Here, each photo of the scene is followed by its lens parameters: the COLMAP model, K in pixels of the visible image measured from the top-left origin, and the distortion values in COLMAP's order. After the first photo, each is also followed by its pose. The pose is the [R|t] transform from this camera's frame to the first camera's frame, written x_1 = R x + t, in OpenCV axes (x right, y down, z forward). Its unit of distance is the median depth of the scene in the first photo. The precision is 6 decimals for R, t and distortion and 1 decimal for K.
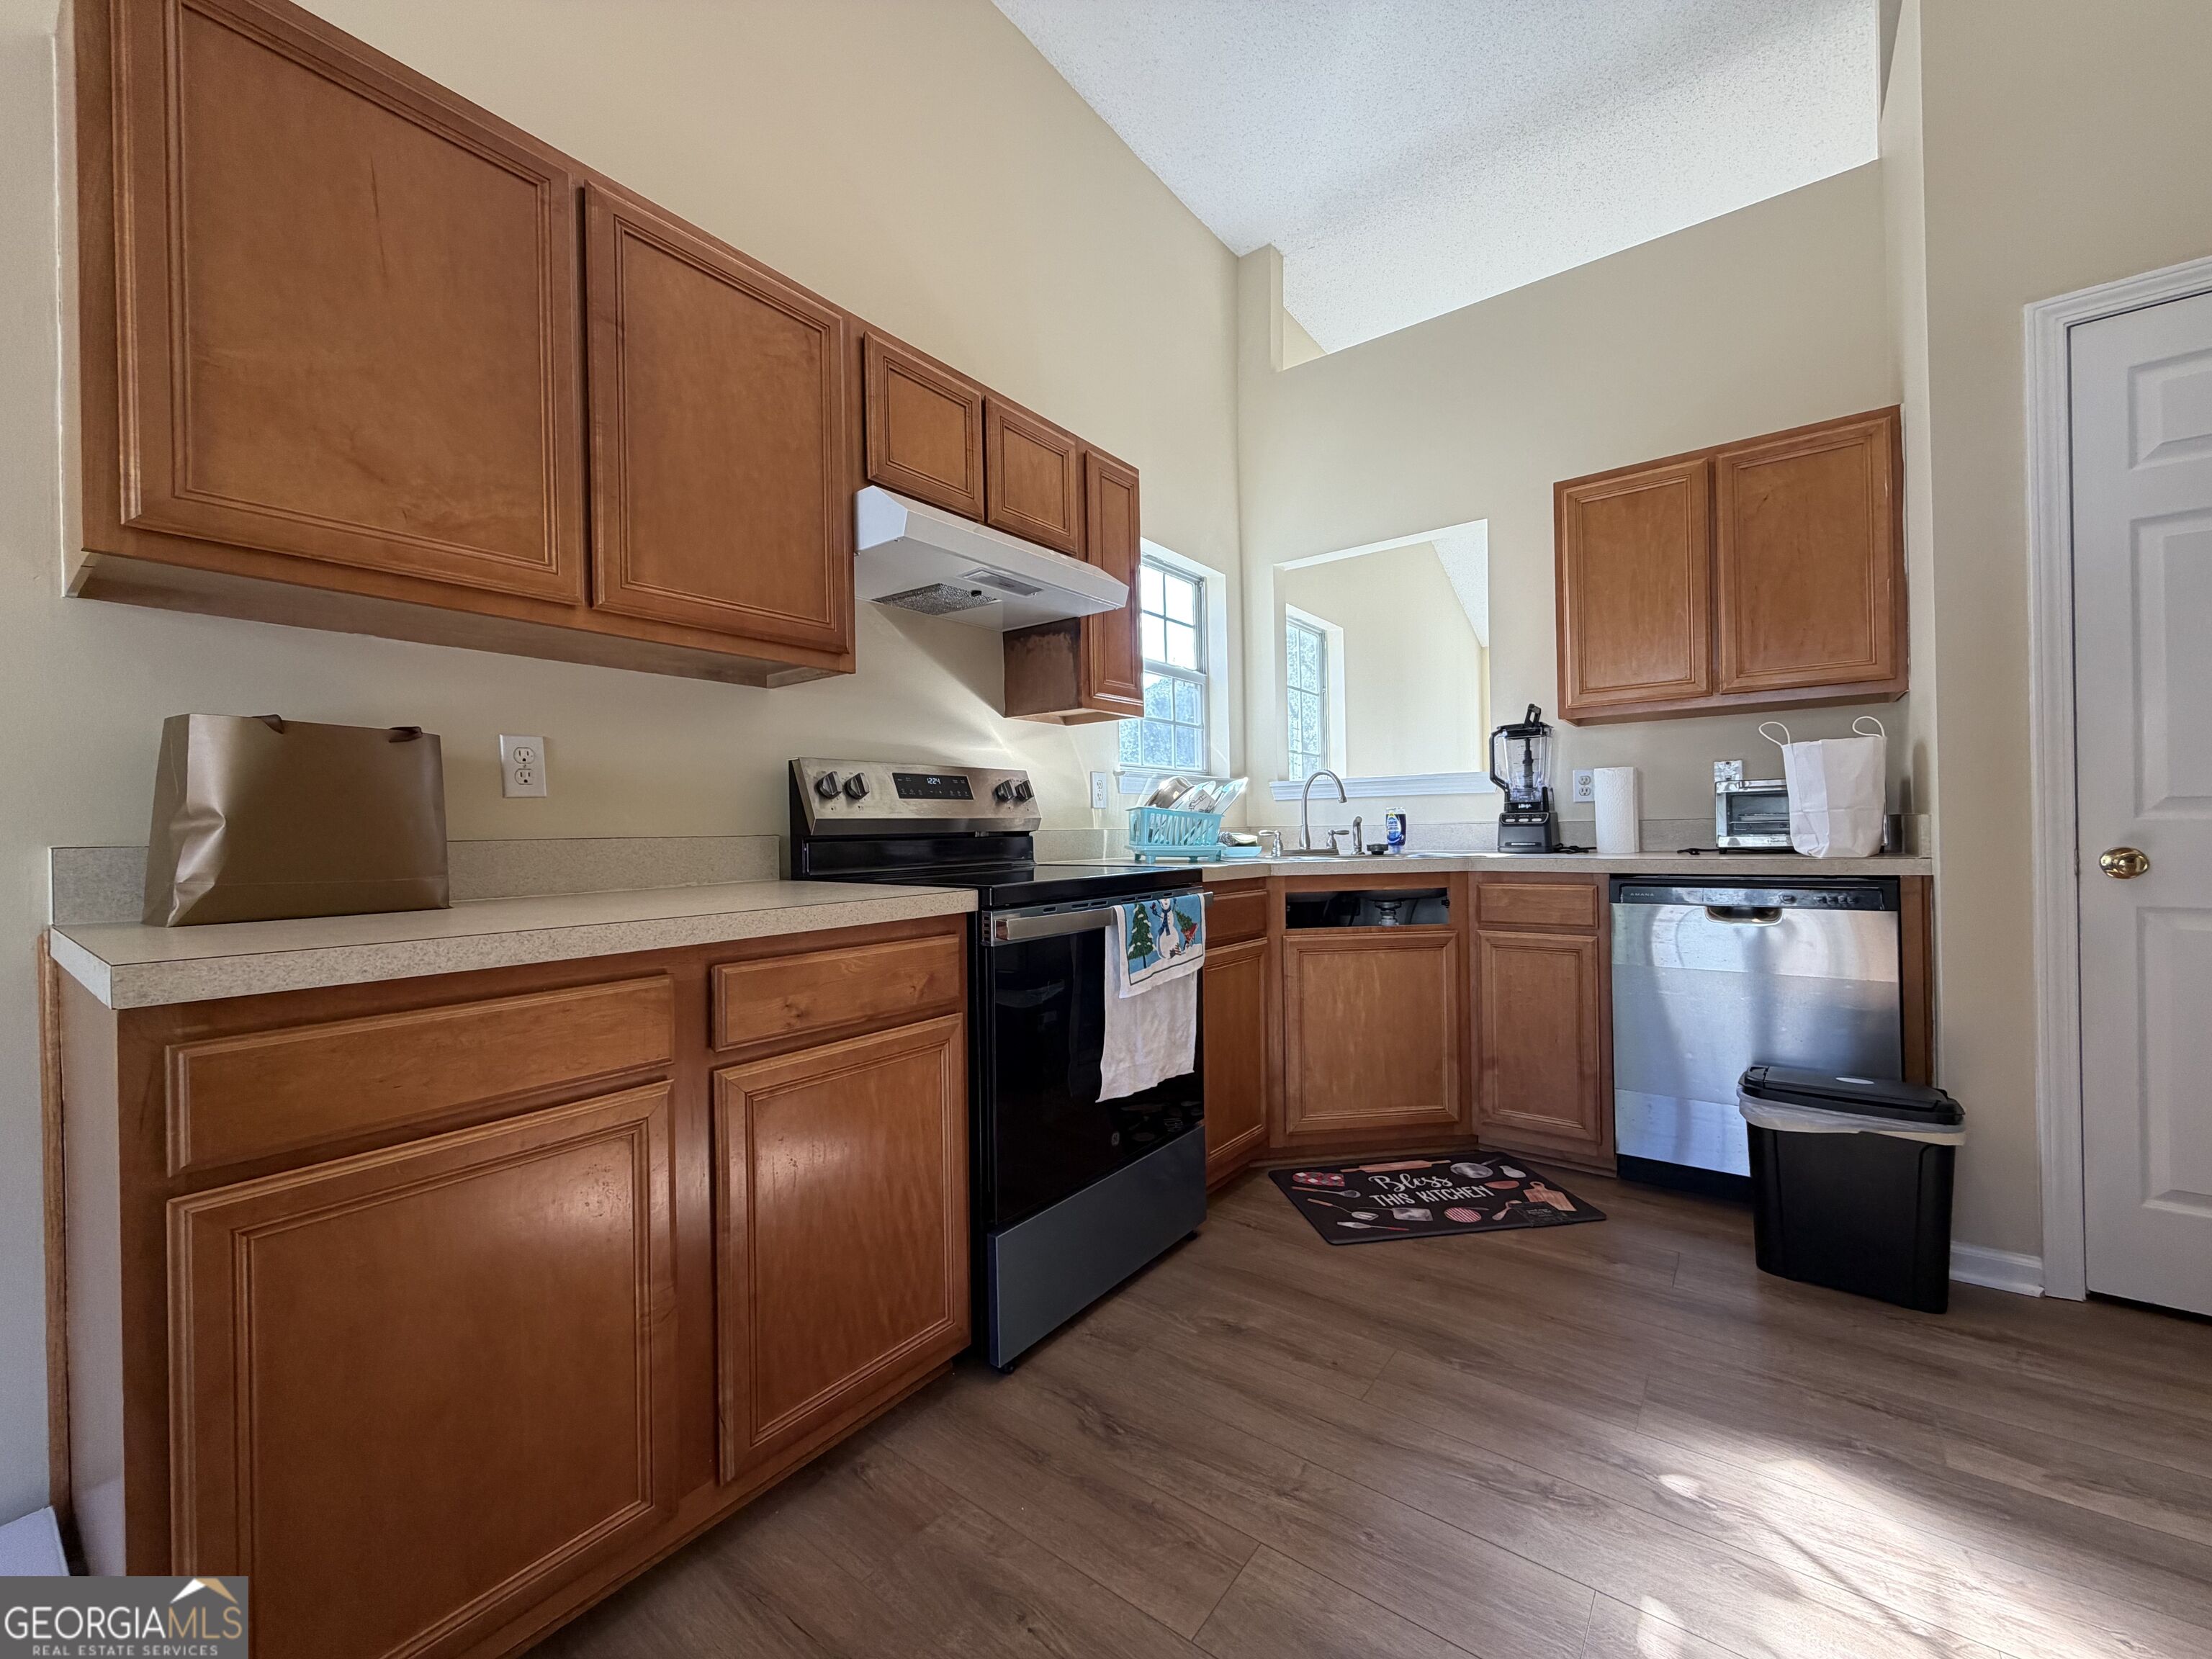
lens RADIAL K [[886.0, 0, 1092.8], [0, 886.0, 822.1], [0, 0, 1]] dist [-0.000069, -0.000034]
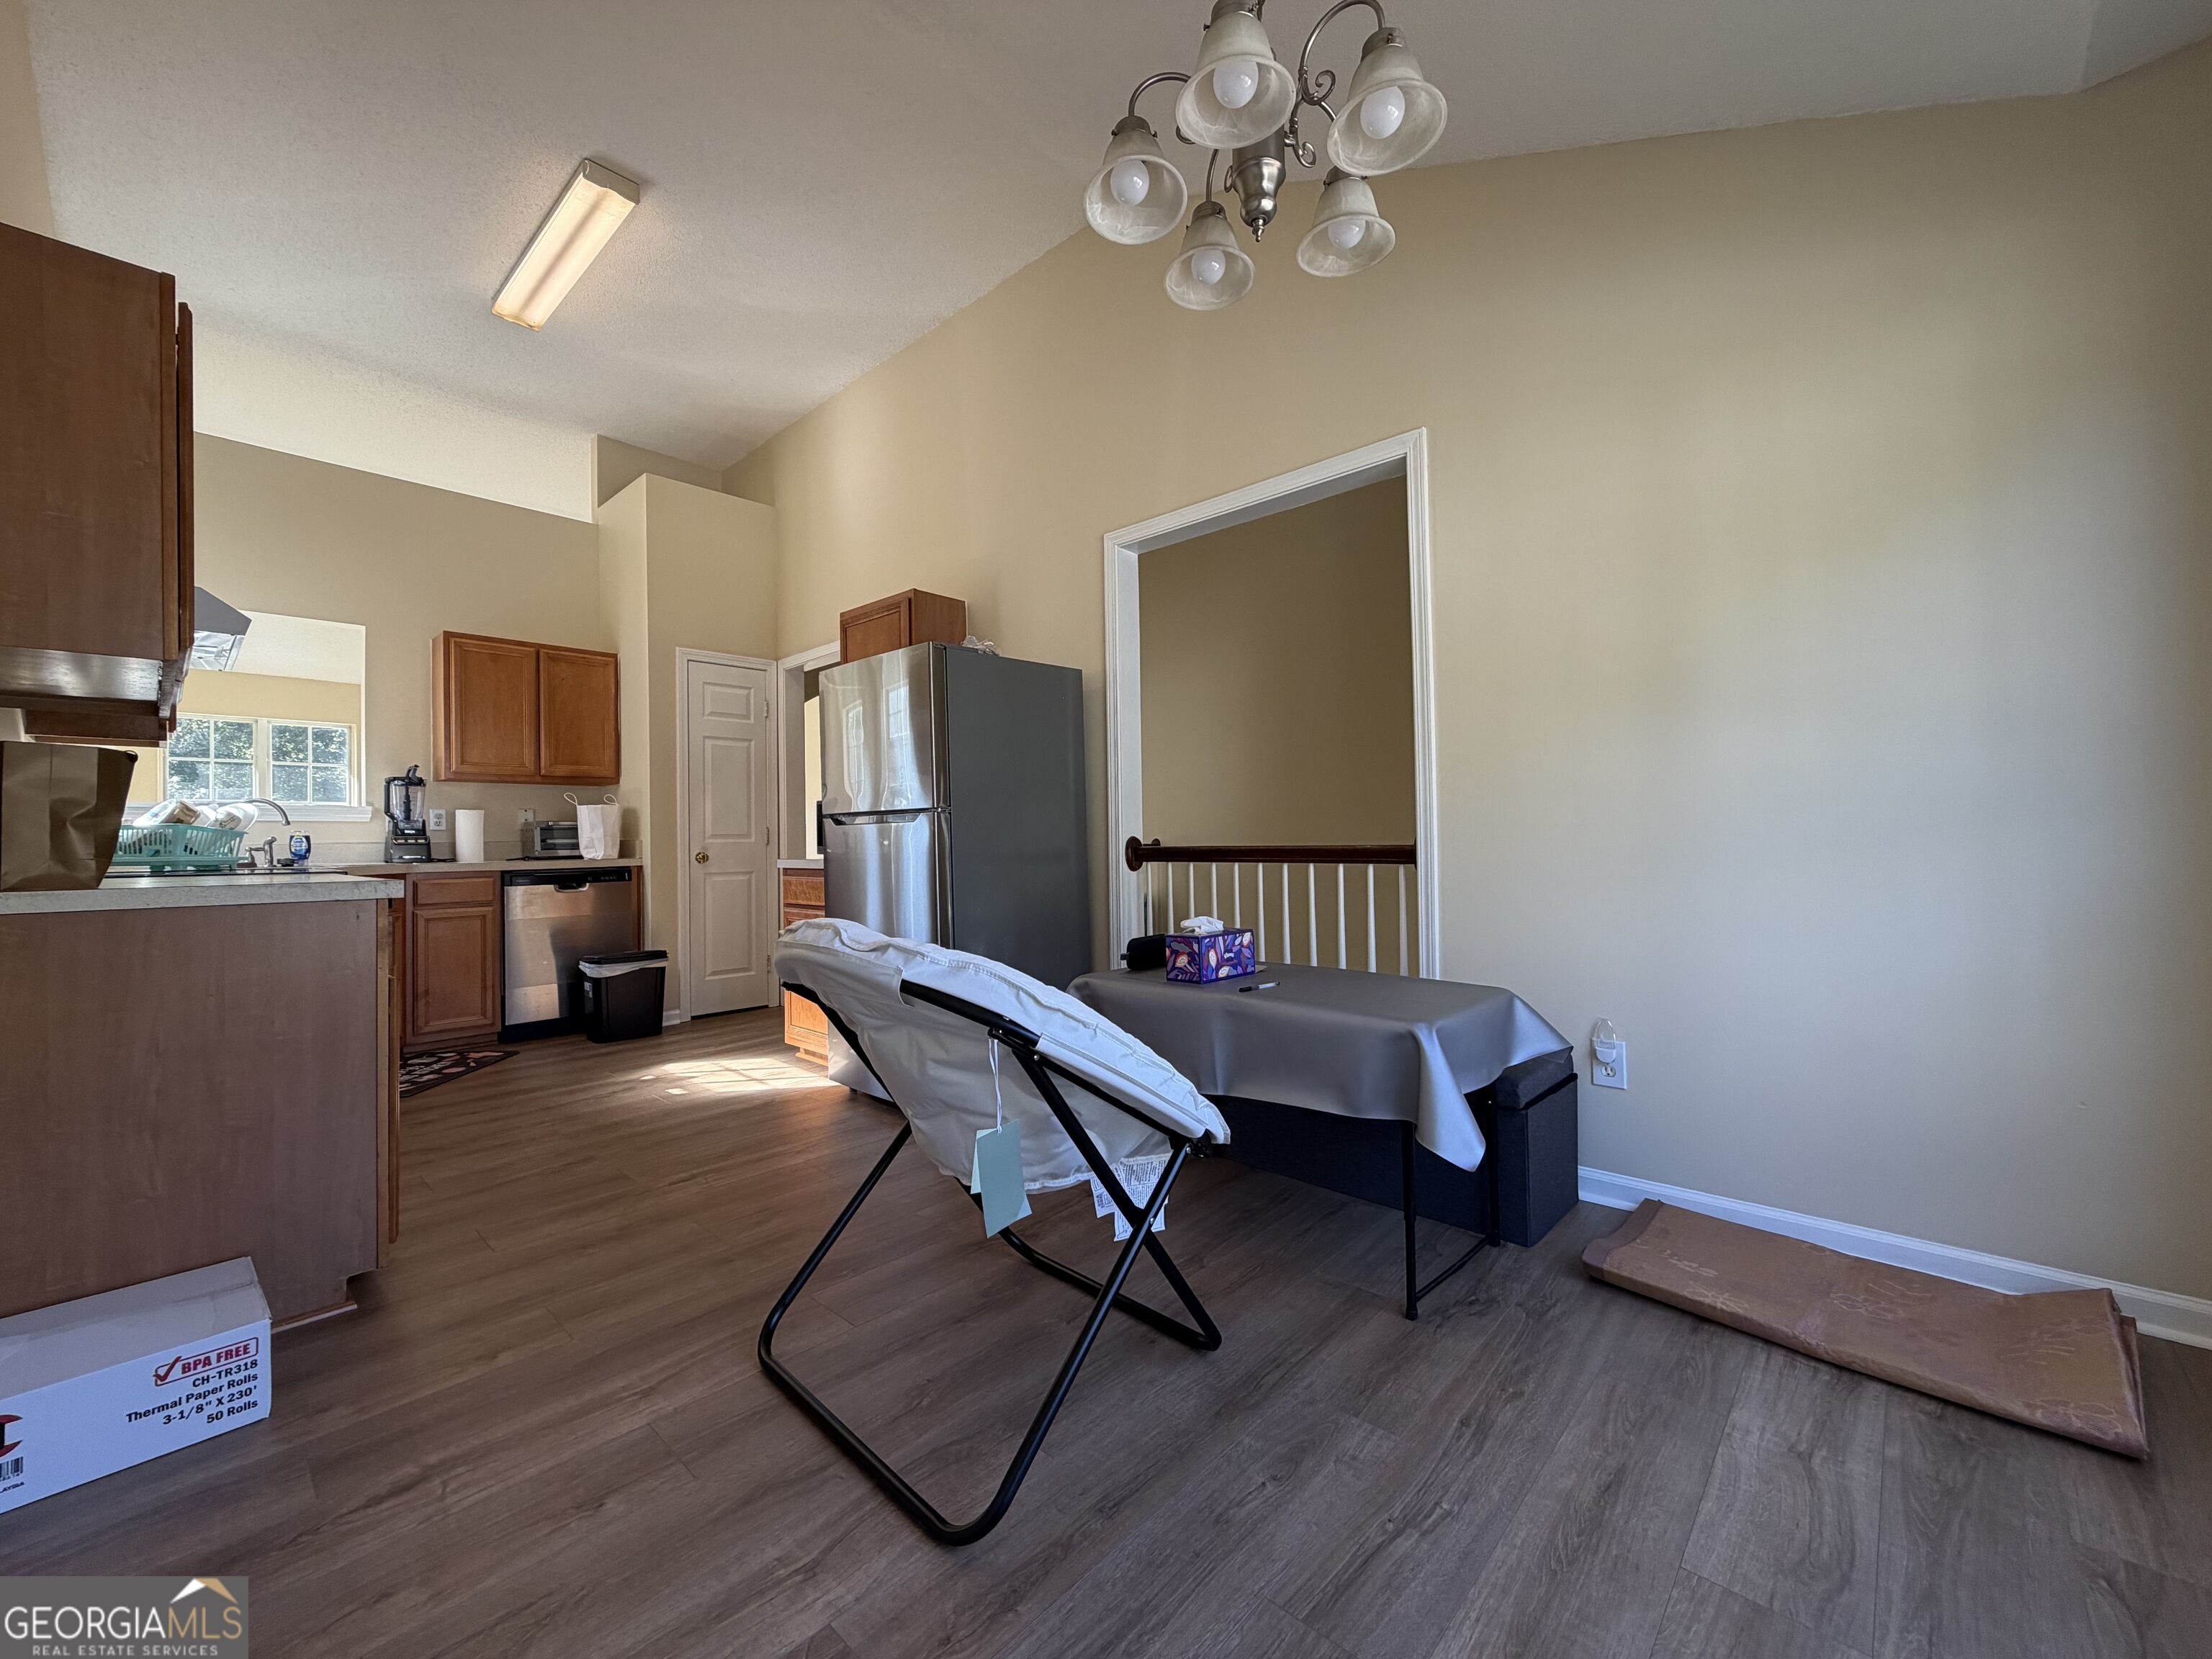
lens RADIAL K [[886.0, 0, 1098.8], [0, 886.0, 834.8], [0, 0, 1]] dist [-0.000069, -0.000034]
pose [[0.097646, 0.026359, 0.994872, -0.992189], [0.004217, 0.999629, -0.026899, 0.035600], [-0.995212, 0.006822, 0.097498, -0.344097]]
